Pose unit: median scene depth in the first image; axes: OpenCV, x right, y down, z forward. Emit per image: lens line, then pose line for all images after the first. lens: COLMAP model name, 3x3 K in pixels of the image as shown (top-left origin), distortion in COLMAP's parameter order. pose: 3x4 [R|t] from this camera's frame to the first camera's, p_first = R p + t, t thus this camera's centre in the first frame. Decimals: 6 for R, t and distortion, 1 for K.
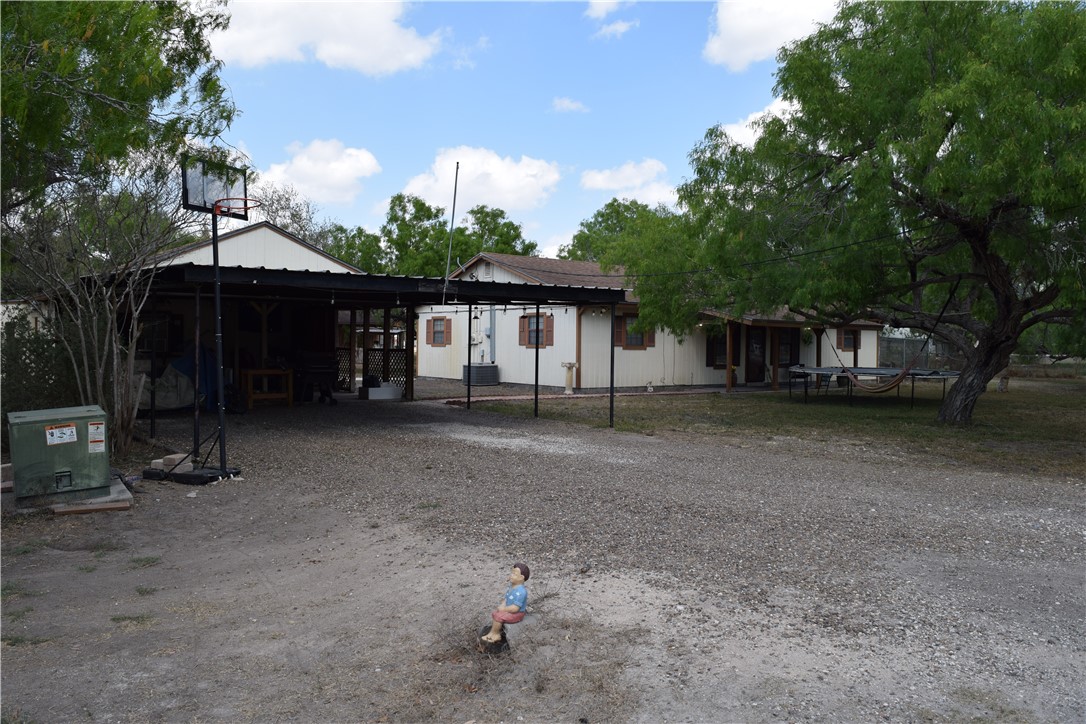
lens RADIAL K [[855.1, 0, 542.9], [0, 855.1, 363.9], [0, 0, 1]] dist [-0.092633, 0.020768]
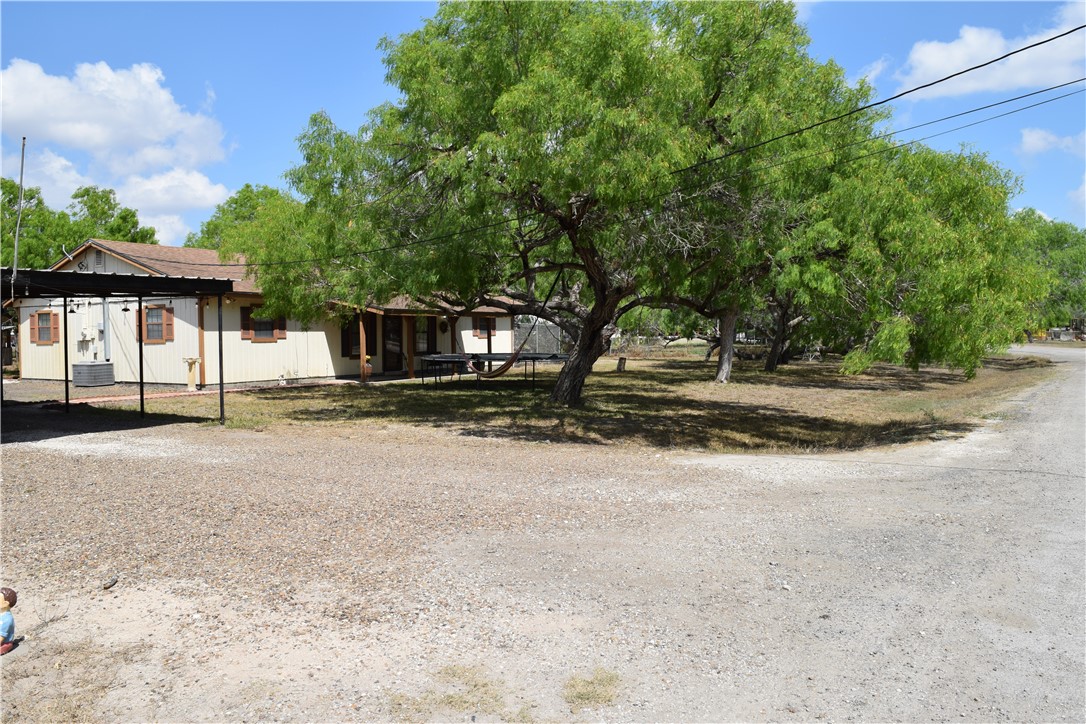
lens RADIAL K [[855.1, 0, 546.2], [0, 855.1, 361.2], [0, 0, 1]] dist [-0.092633, 0.020768]
pose [[0.924219, -0.034211, 0.380328, 0.151720], [0.030843, 0.999412, 0.014948, 0.000939], [-0.380616, -0.002085, 0.924731, -0.009650]]
